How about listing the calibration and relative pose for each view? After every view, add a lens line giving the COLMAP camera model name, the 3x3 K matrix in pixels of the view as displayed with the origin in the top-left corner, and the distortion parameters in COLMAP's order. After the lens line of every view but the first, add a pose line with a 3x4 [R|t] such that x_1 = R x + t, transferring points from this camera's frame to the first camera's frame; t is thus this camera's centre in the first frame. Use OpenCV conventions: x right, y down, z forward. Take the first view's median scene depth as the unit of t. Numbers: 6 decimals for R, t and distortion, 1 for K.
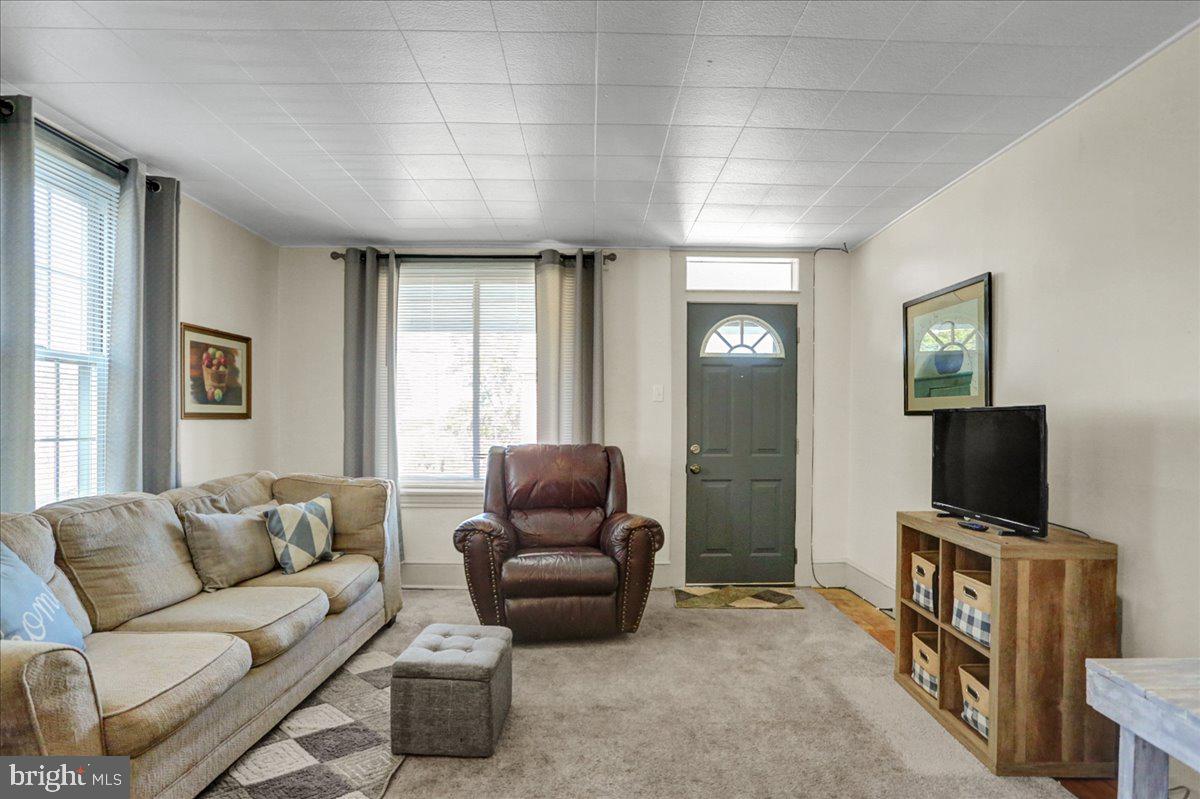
lens RADIAL K [[606.9, 0, 598.8], [0, 606.9, 418.9], [0, 0, 1]] dist [-0.078109, 0.035617]
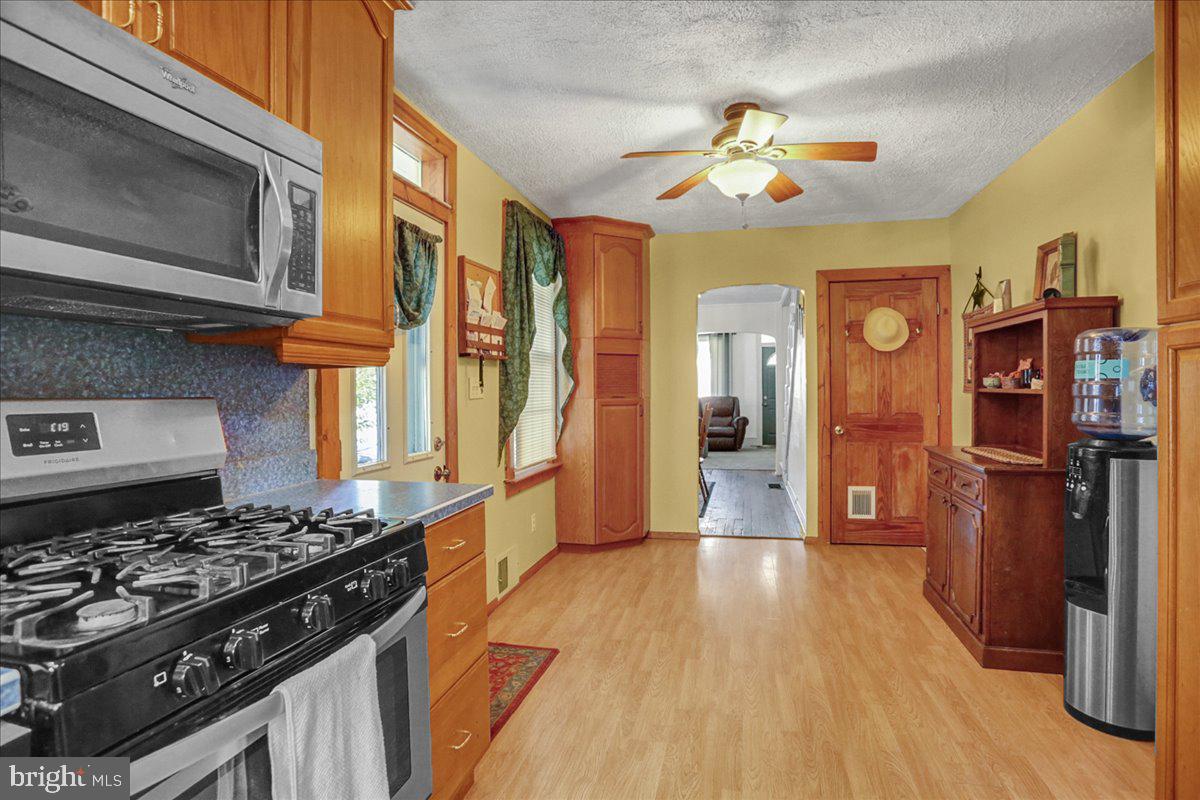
lens RADIAL K [[606.9, 0, 598.8], [0, 606.9, 419.4], [0, 0, 1]] dist [-0.078109, 0.035617]
pose [[0.968716, -0.004869, -0.248123, 0.111148], [0.018885, 0.998355, 0.054137, -0.019432], [0.247451, -0.057129, 0.967215, -2.144273]]
